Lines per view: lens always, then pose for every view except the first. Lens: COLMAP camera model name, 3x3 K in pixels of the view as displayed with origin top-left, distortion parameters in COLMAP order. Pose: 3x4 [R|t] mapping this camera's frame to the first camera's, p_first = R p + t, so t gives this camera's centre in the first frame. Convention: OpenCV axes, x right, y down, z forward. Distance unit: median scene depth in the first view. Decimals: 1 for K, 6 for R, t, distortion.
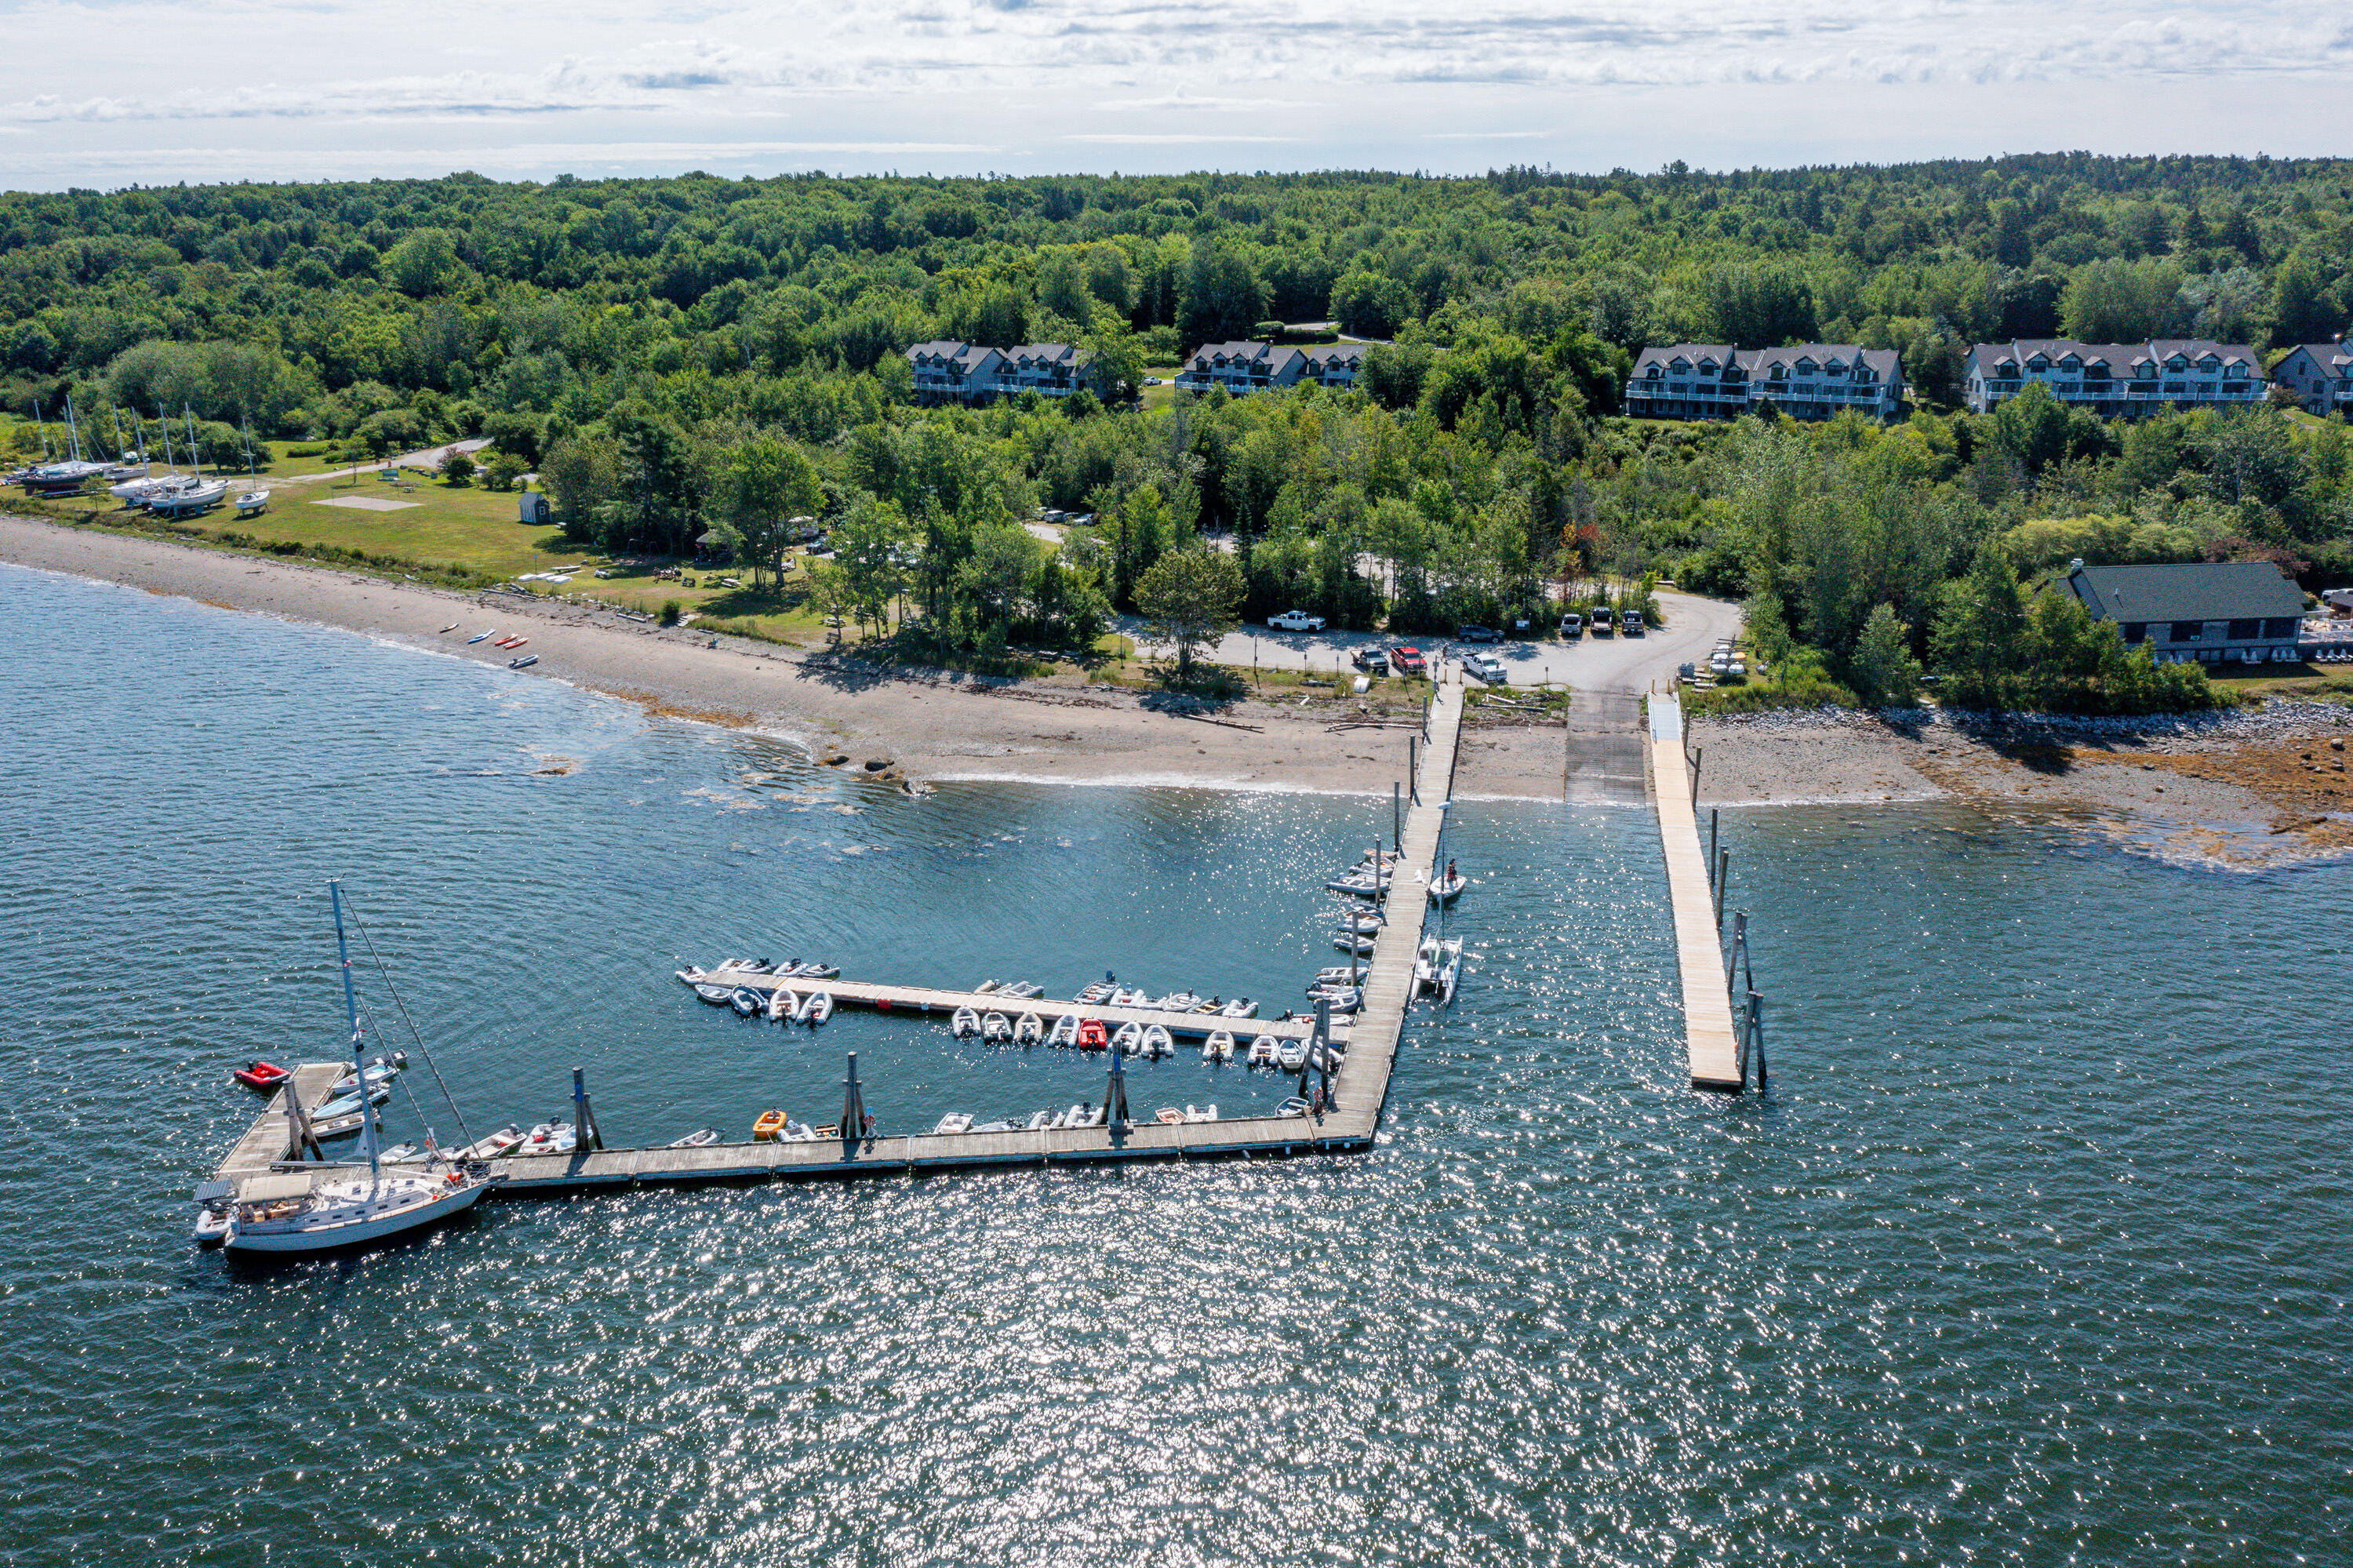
lens RADIAL K [[1889.2, 0, 1176.5], [0, 1889.2, 784.0], [0, 0, 1]] dist [-0.015835, 0.014373]
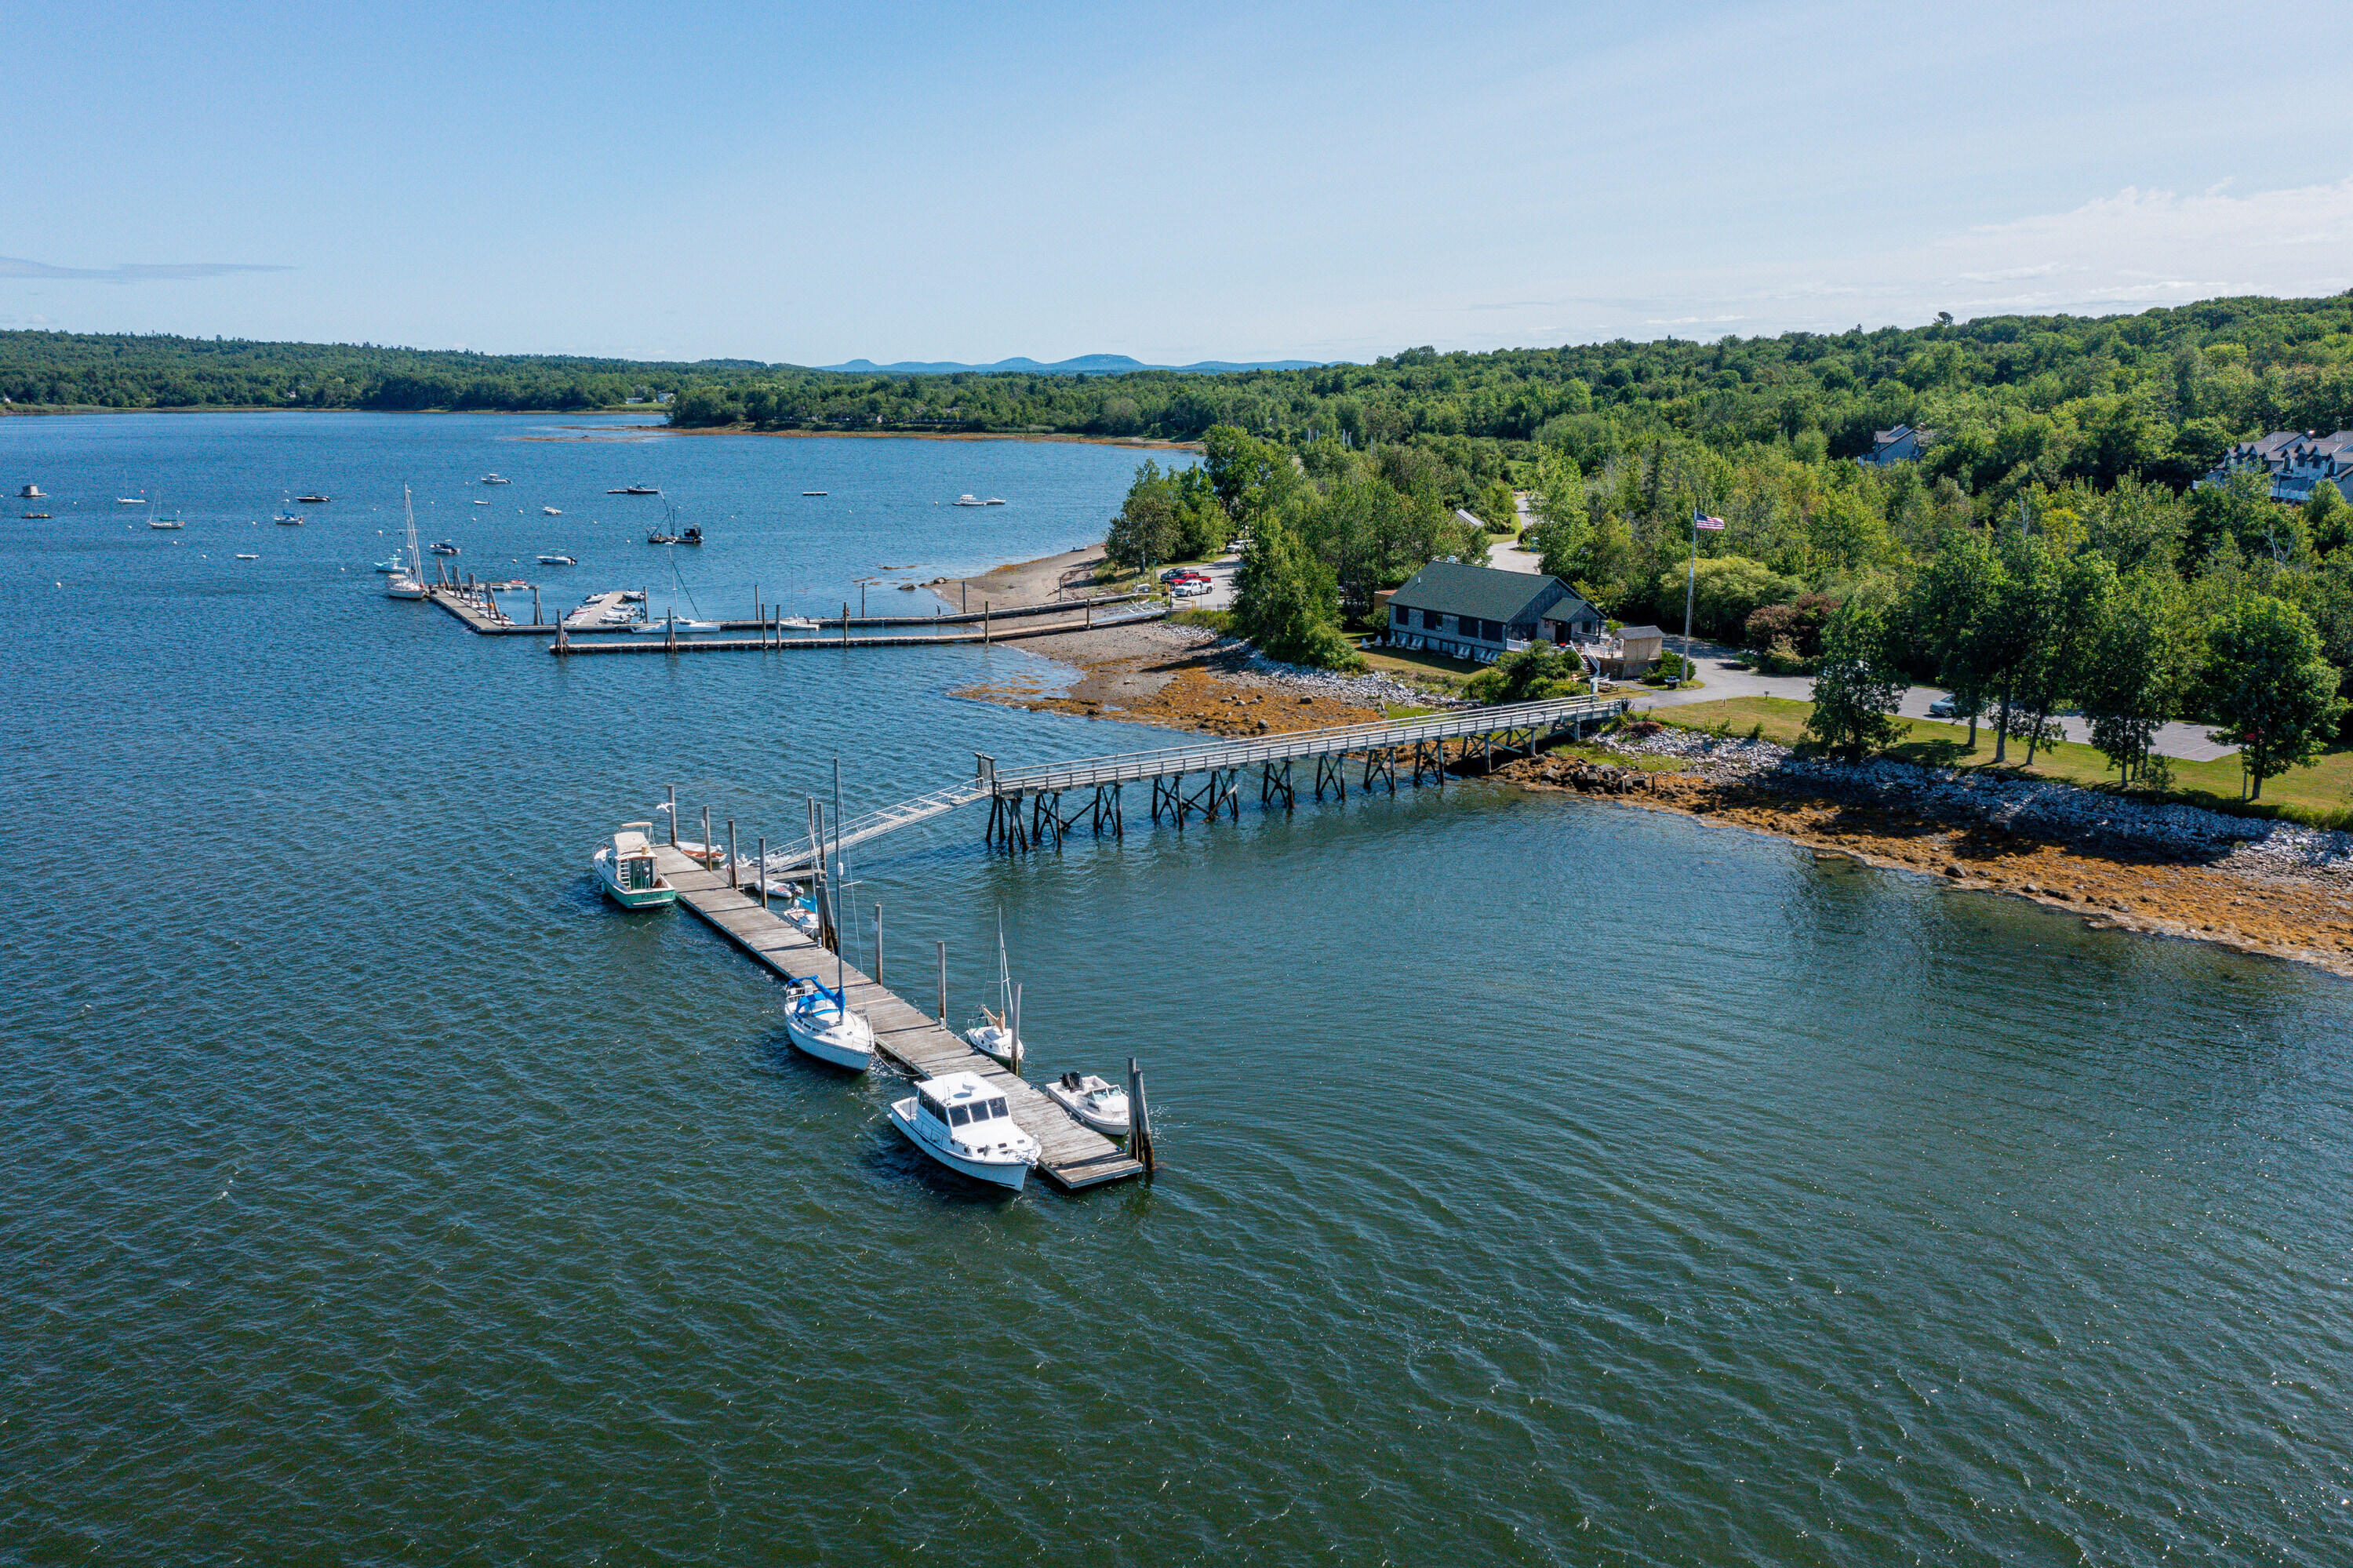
lens RADIAL K [[1889.2, 0, 1176.5], [0, 1889.2, 784.0], [0, 0, 1]] dist [-0.015835, 0.014373]
pose [[0.407811, 0.201330, -0.890593, 0.927223], [-0.269977, 0.958363, 0.093026, -0.033057], [0.872240, 0.202503, 0.445185, 0.259563]]
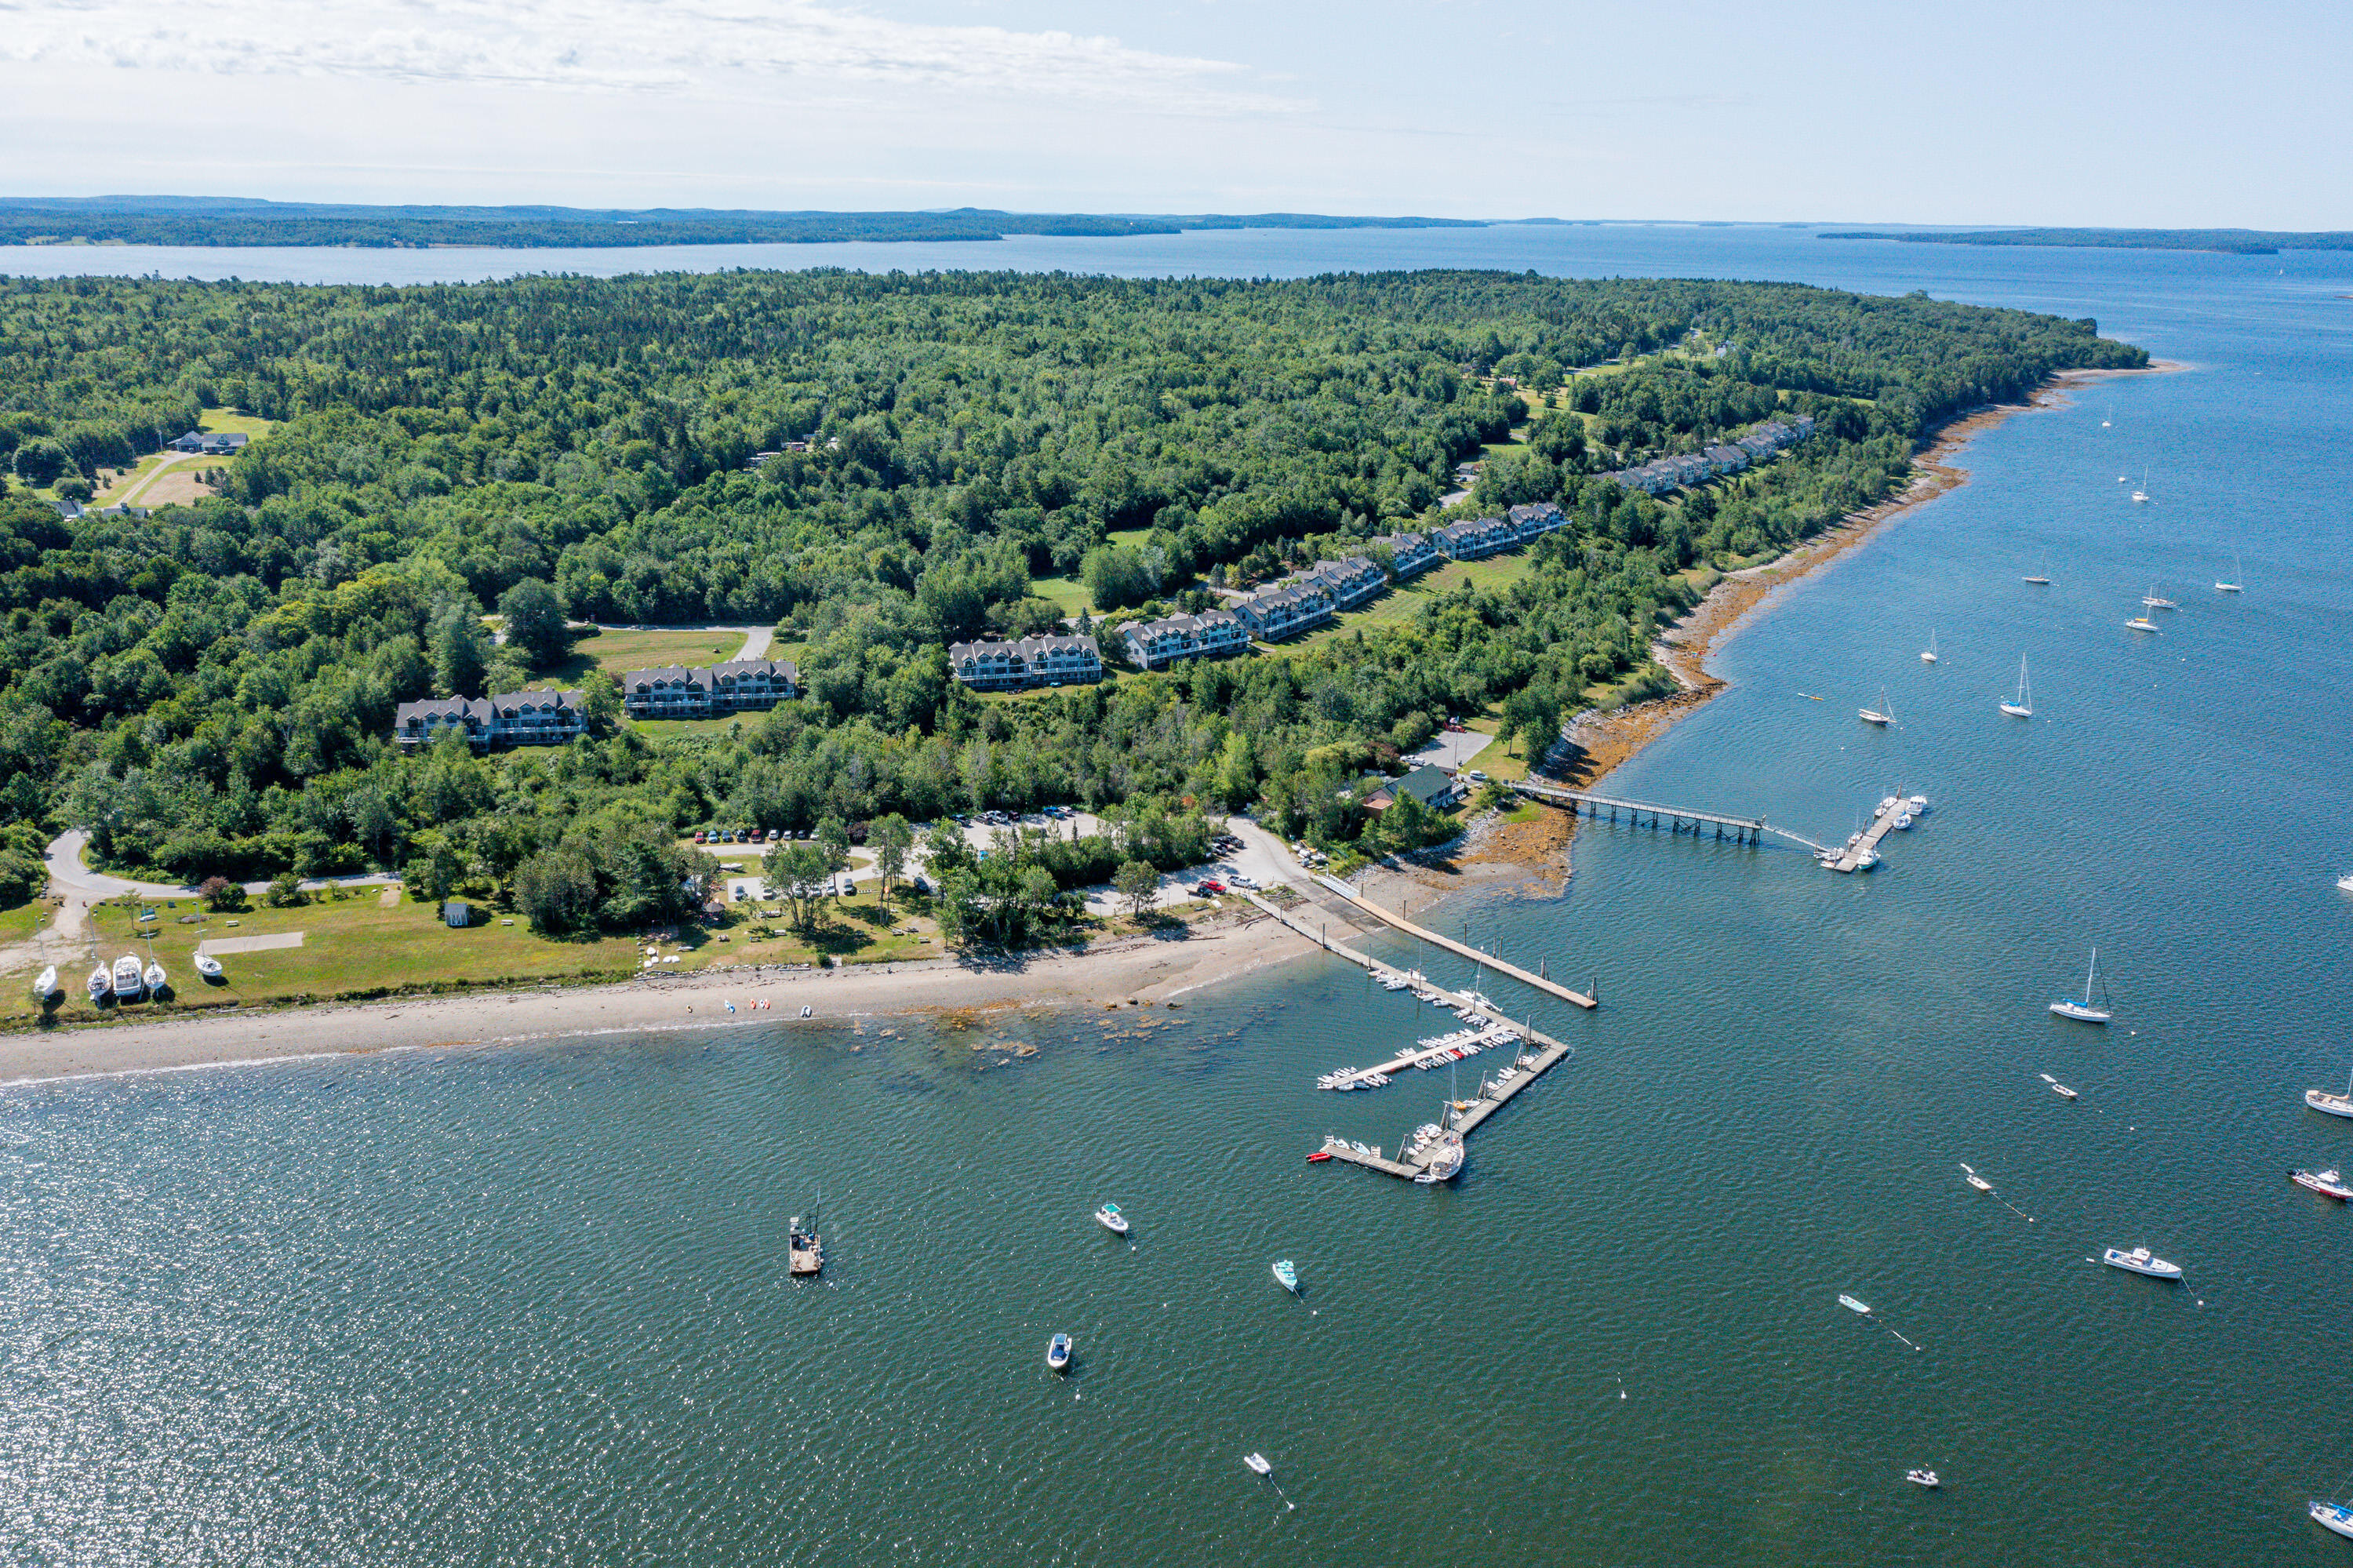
lens RADIAL K [[1889.2, 0, 1176.5], [0, 1889.2, 784.0], [0, 0, 1]] dist [-0.015835, 0.014373]
pose [[0.666521, -0.204426, 0.716910, -0.933722], [0.202893, 0.975110, 0.089419, -0.248474], [-0.717345, 0.085856, 0.691408, -0.312747]]
